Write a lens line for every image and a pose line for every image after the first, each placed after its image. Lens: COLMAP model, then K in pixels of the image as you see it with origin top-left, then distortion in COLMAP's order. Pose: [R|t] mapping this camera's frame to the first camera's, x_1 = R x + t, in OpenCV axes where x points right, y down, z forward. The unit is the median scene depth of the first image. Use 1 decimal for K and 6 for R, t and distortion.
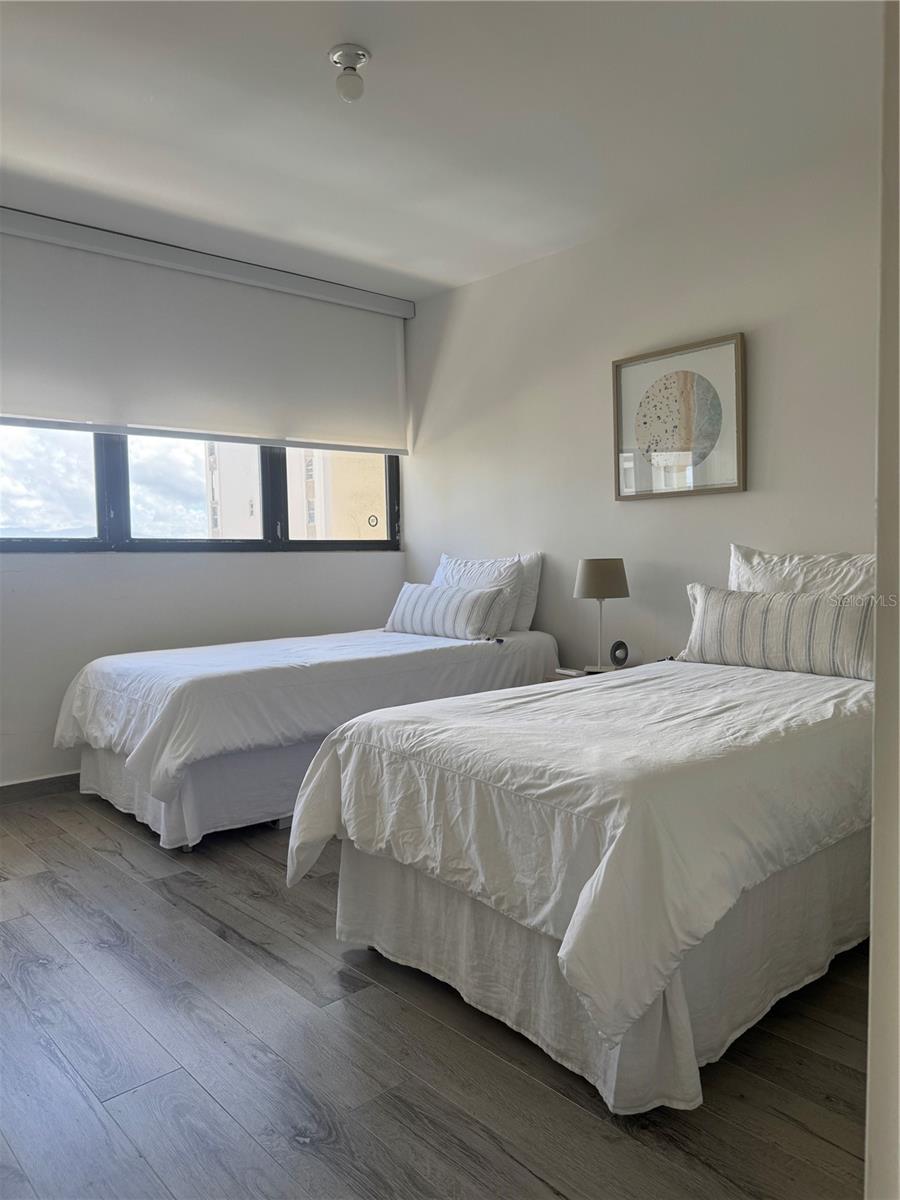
lens RADIAL K [[848.1, 0, 452.3], [0, 848.1, 603.5], [0, 0, 1]] dist [0.045924, -0.054624]
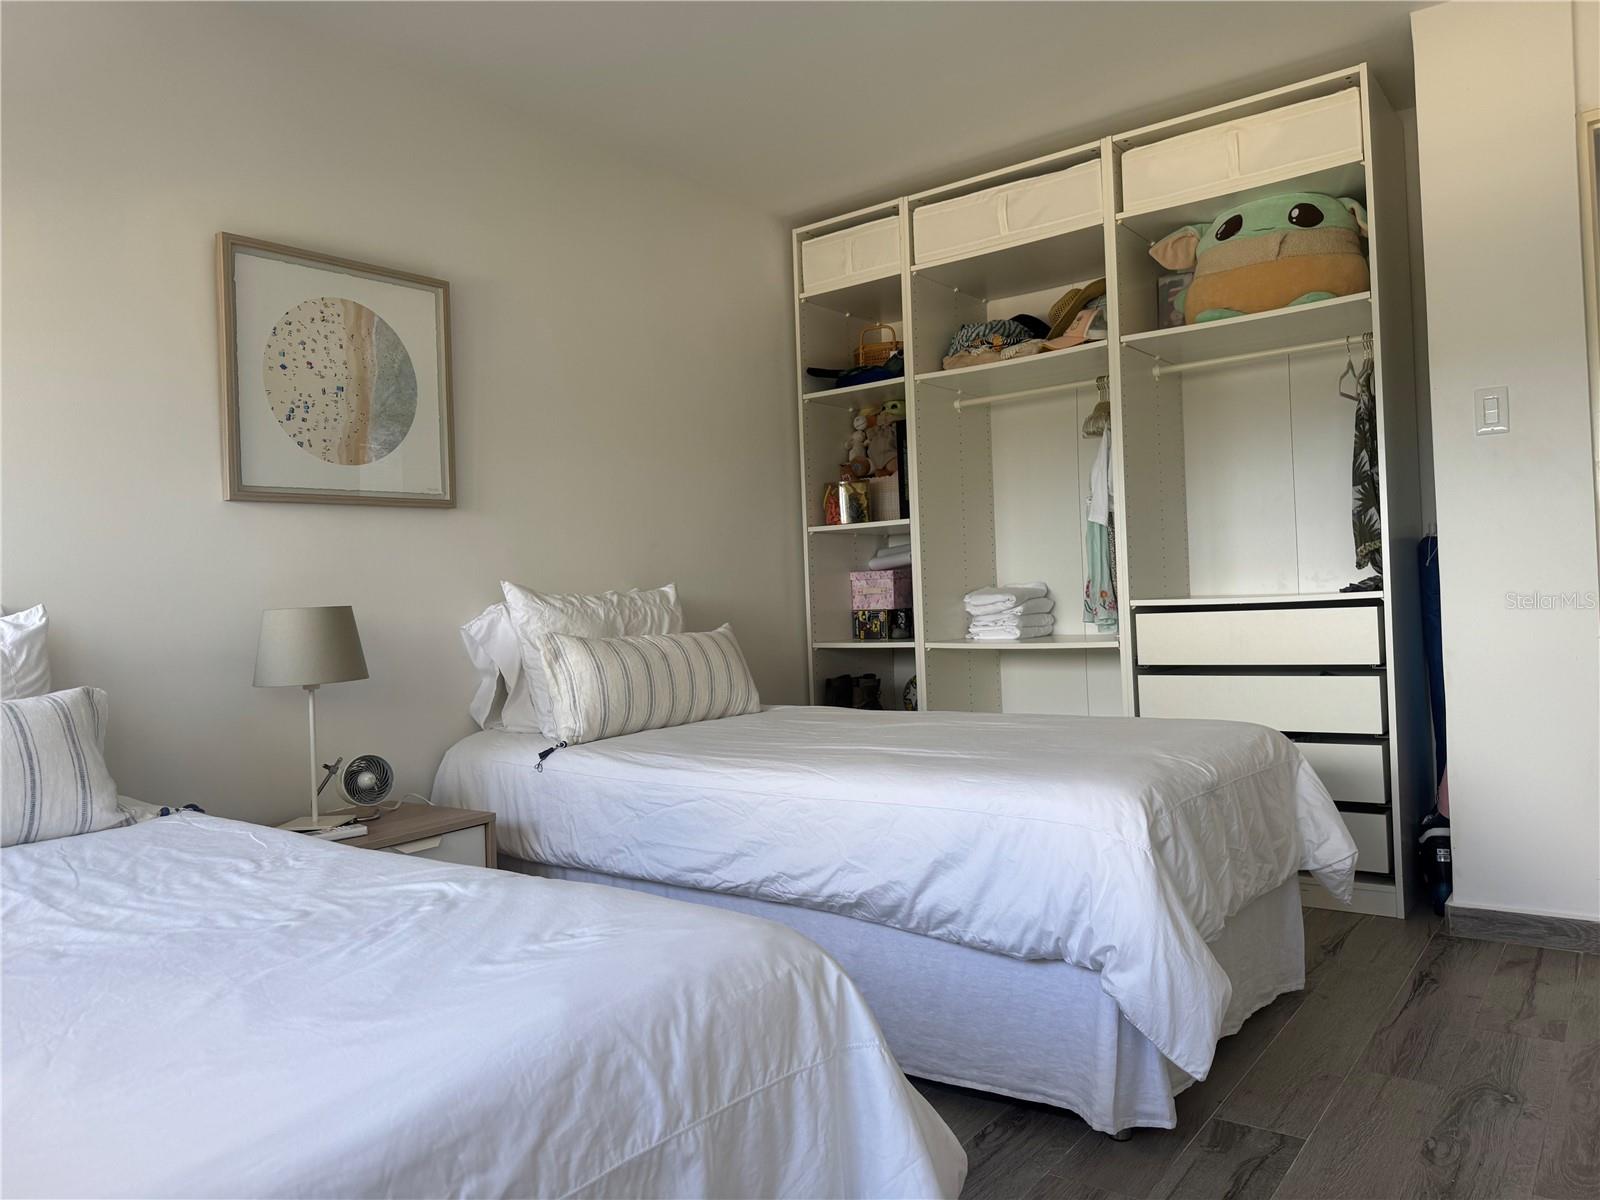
lens RADIAL K [[1130.8, 0, 802.9], [0, 1130.8, 590.8], [0, 0, 1]] dist [0.045924, -0.054624]
pose [[-0.187482, 0.031816, 0.981753, -0.588148], [0.112333, 0.993612, -0.010749, -0.022061], [-0.975824, 0.108268, -0.189858, 0.866471]]
